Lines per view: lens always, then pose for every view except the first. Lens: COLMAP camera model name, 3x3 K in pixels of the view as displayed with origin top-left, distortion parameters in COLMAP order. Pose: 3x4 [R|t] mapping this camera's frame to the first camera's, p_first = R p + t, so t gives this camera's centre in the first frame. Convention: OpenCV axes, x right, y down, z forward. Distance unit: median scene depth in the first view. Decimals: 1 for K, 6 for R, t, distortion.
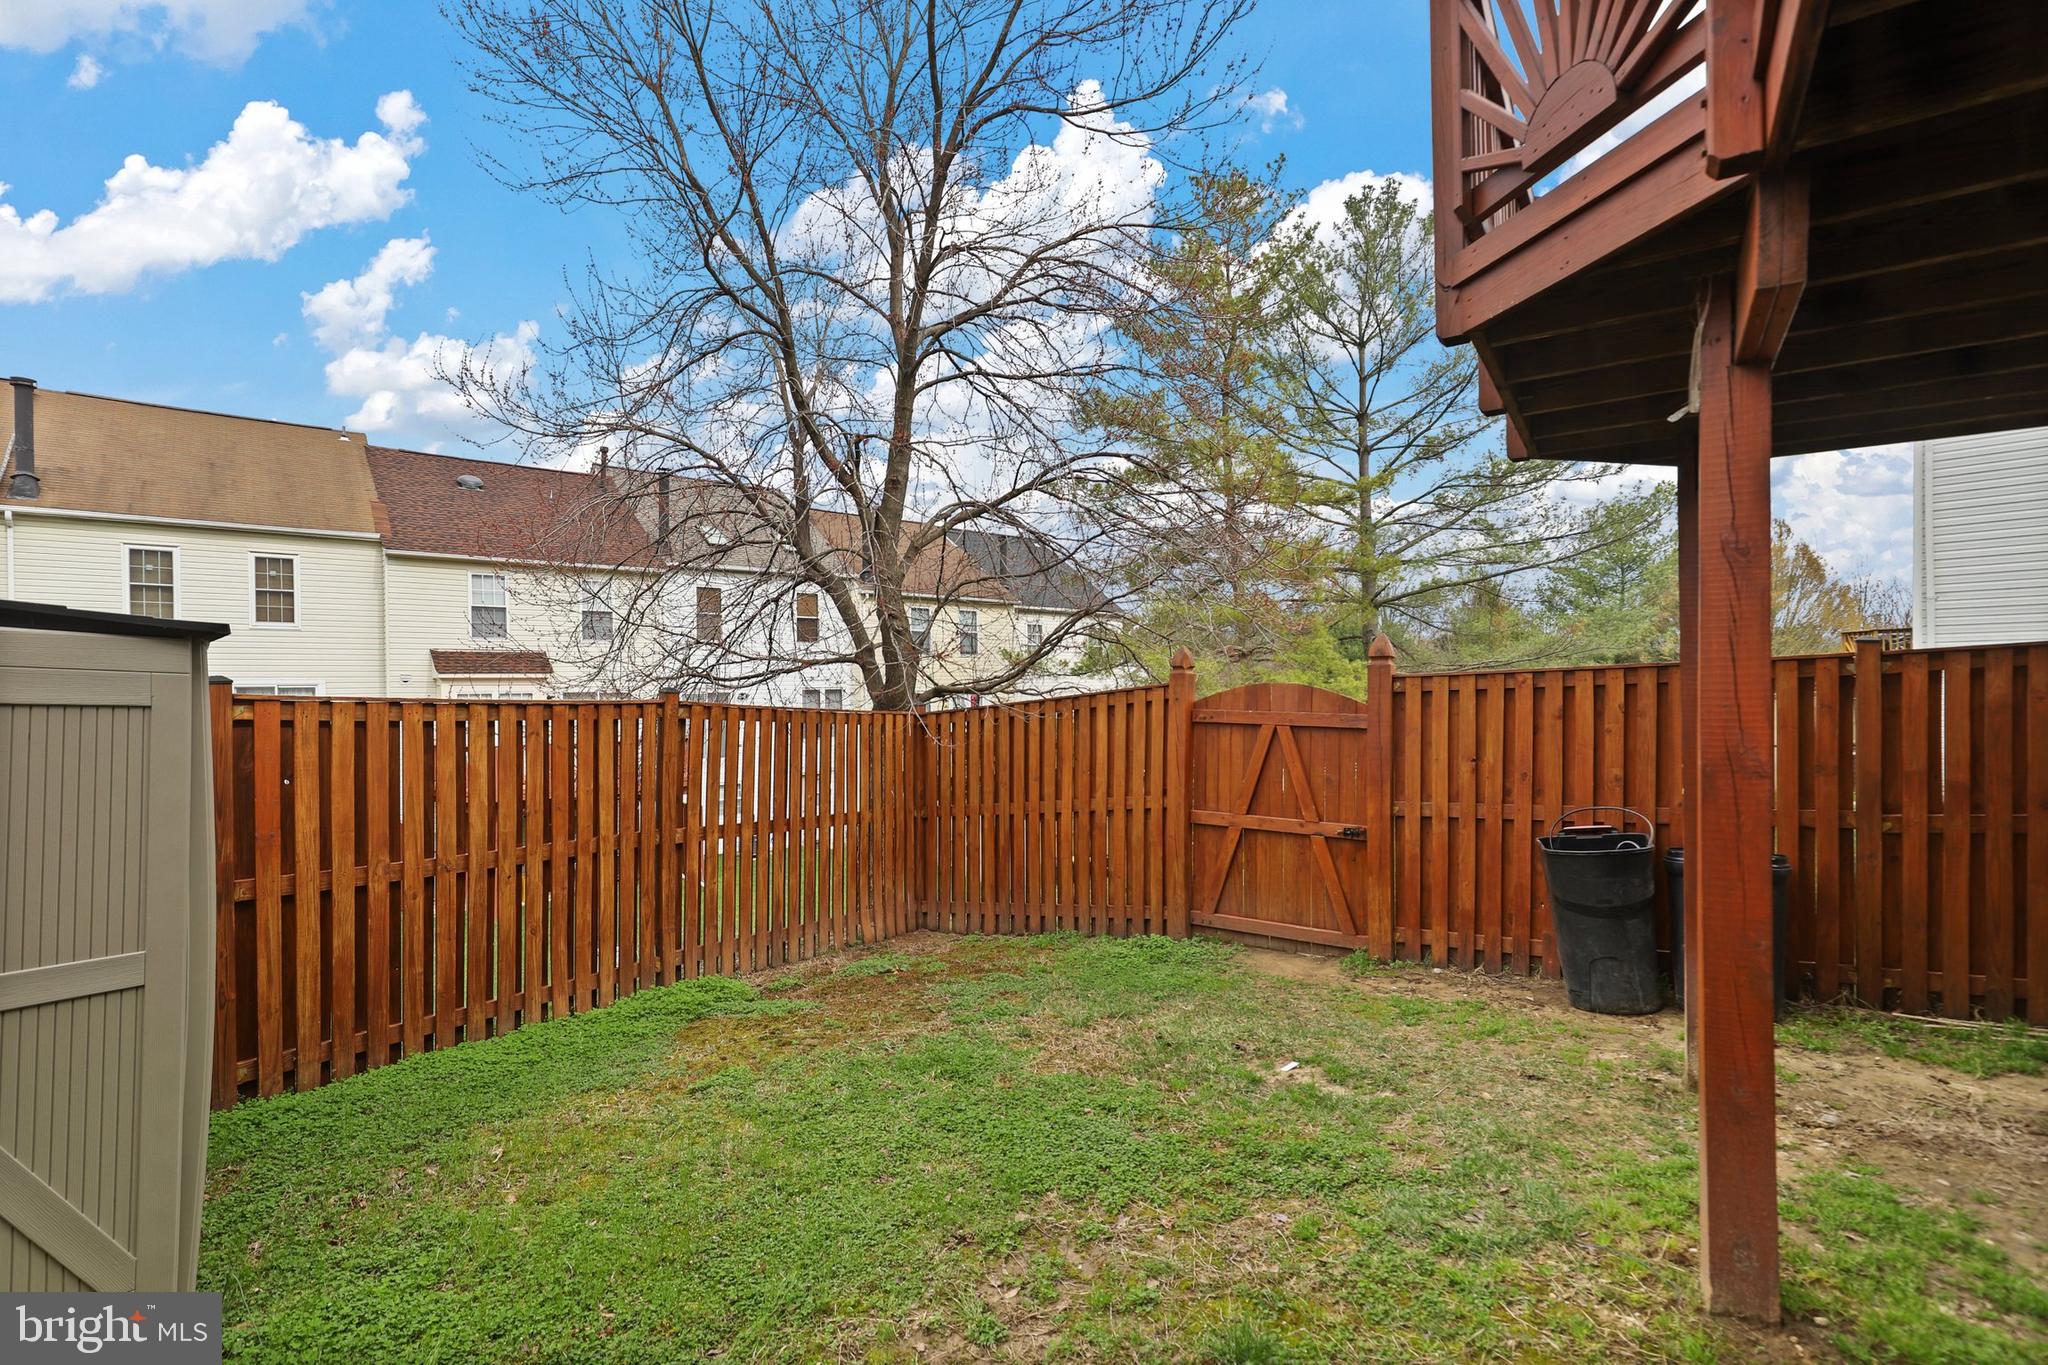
lens RADIAL K [[942.3, 0, 1034.6], [0, 942.3, 690.9], [0, 0, 1]] dist [0.003229, -0.001508]
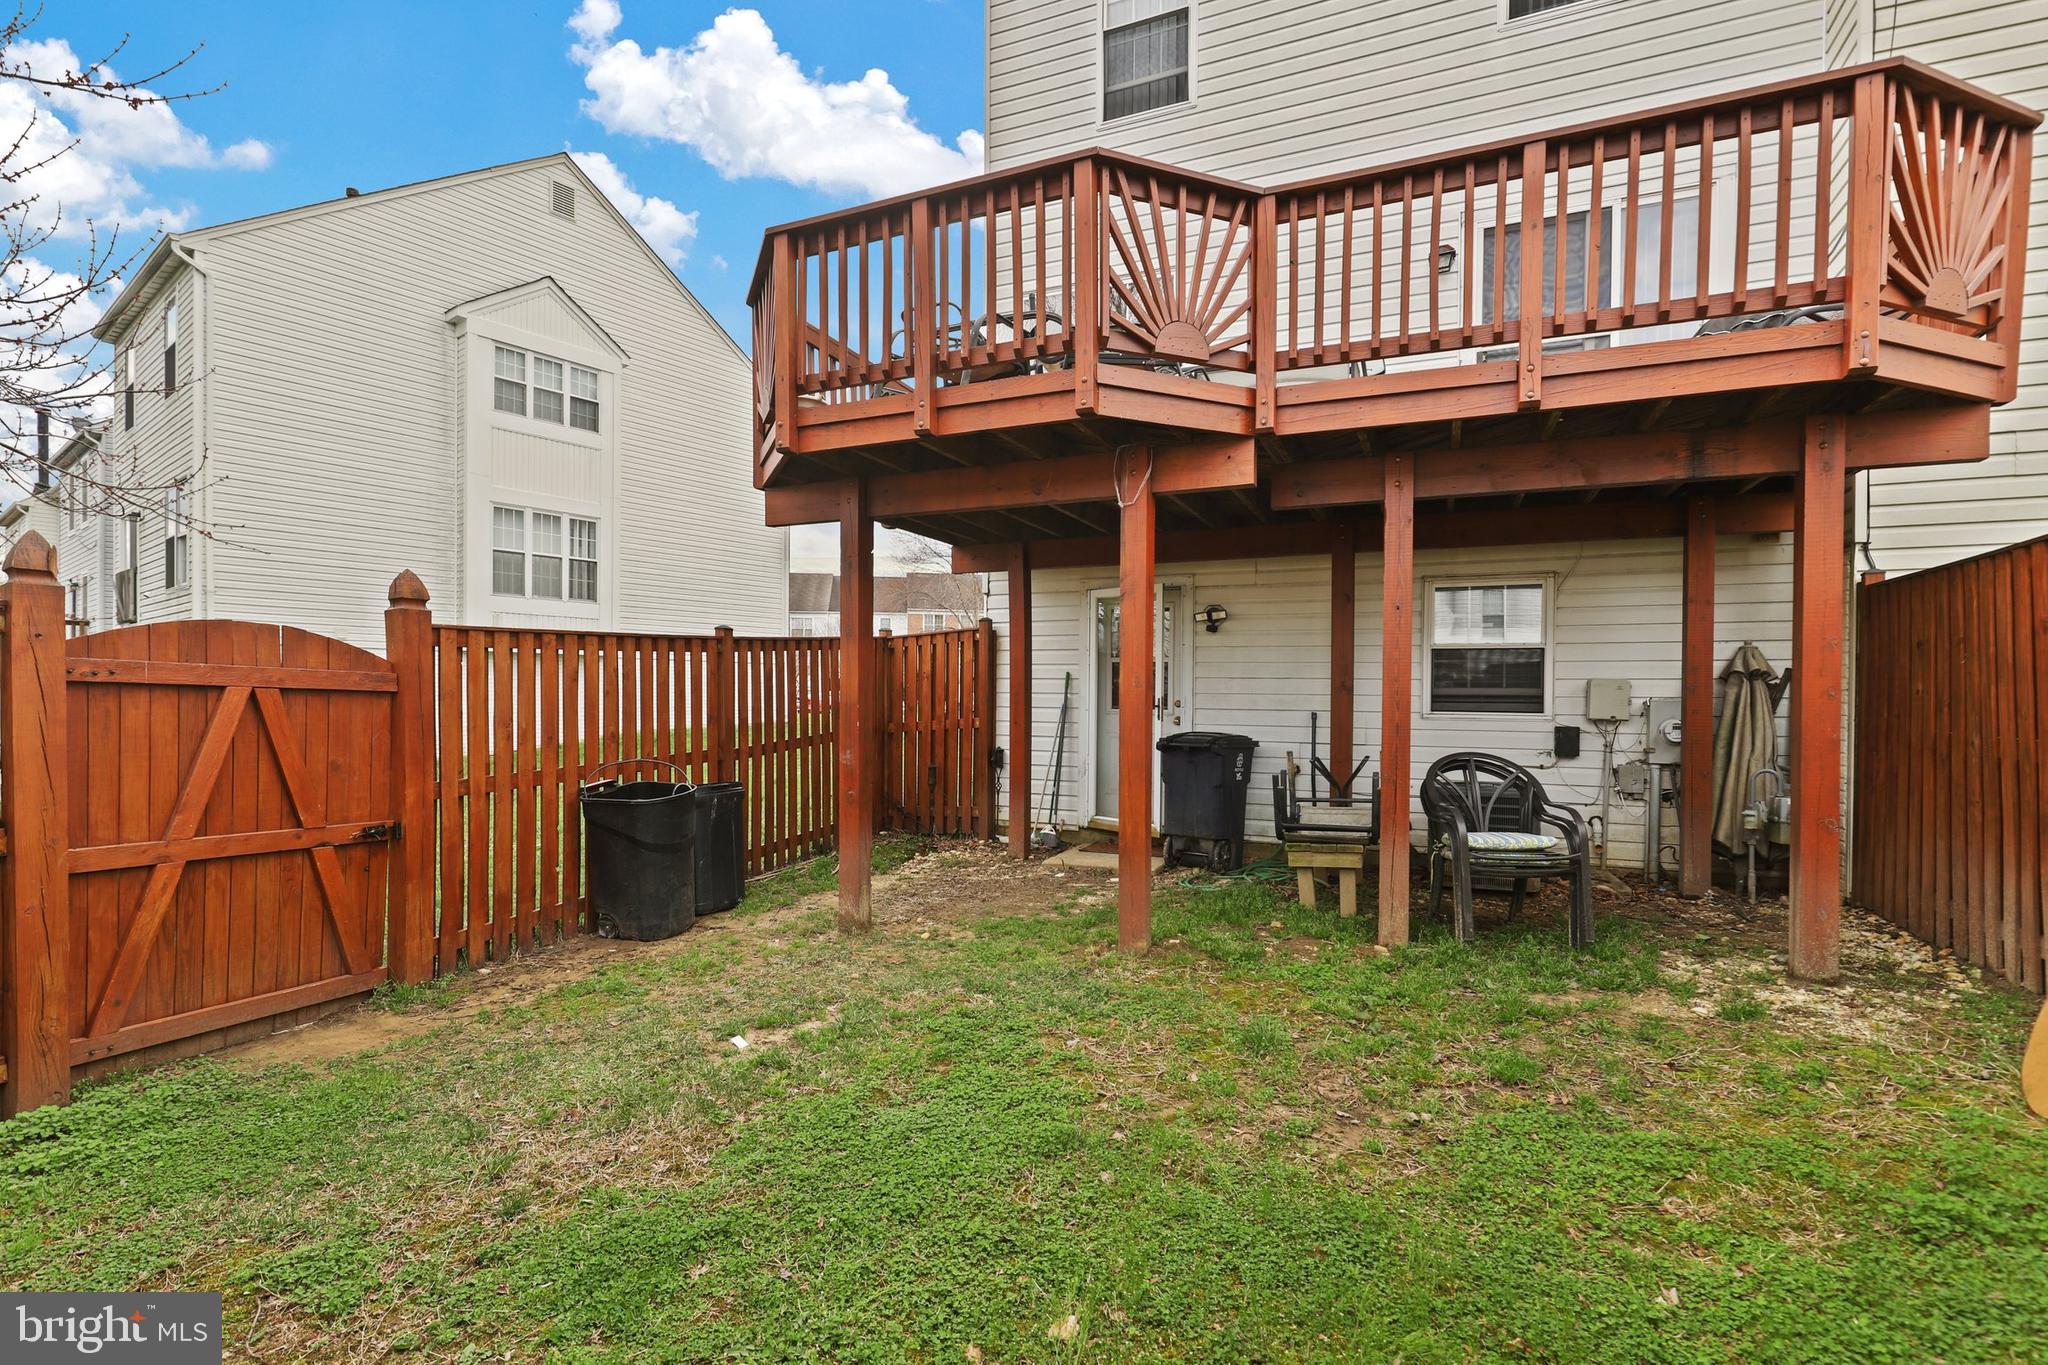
lens RADIAL K [[942.3, 0, 1036.3], [0, 942.3, 697.6], [0, 0, 1]] dist [0.003229, -0.001508]
pose [[-0.180050, 0.009369, 0.983613, -0.514808], [-0.006450, 0.999922, -0.010704, 0.052317], [-0.983636, -0.008271, -0.179976, 0.660188]]
